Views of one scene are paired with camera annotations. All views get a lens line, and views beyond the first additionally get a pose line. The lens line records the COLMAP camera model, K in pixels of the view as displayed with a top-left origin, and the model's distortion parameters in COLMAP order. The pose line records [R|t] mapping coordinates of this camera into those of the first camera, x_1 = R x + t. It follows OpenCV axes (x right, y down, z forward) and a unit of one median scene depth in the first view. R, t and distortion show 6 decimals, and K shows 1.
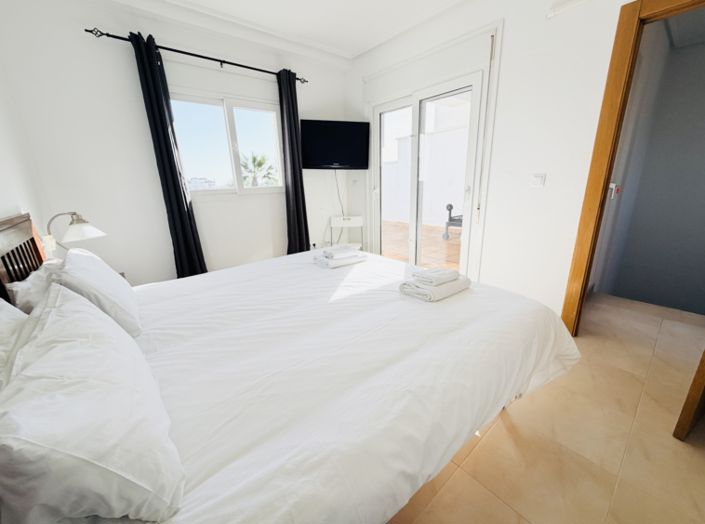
lens RADIAL K [[276.6, 0, 345.8], [0, 276.6, 264.3], [0, 0, 1]] dist [-0.007221, -0.001017]
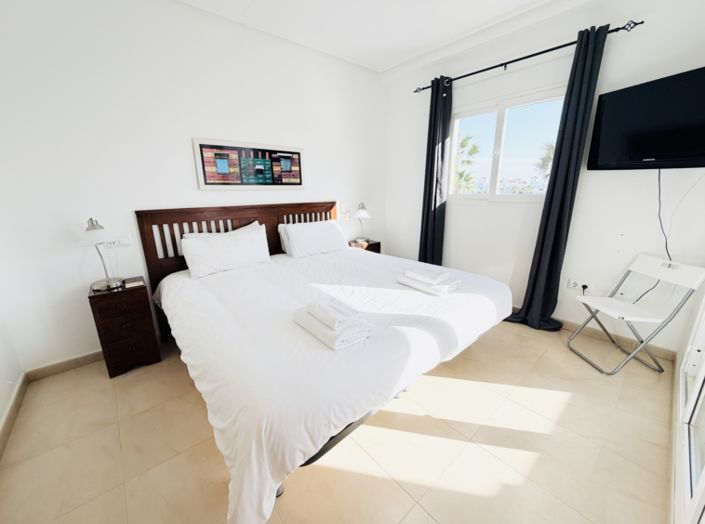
lens RADIAL K [[276.6, 0, 346.9], [0, 276.6, 262.0], [0, 0, 1]] dist [-0.007221, -0.001017]
pose [[0.033939, 0.277320, -0.960178, 0.728155], [-0.277575, 0.925550, 0.257507, -0.214825], [0.960104, 0.257782, 0.108389, 0.613578]]
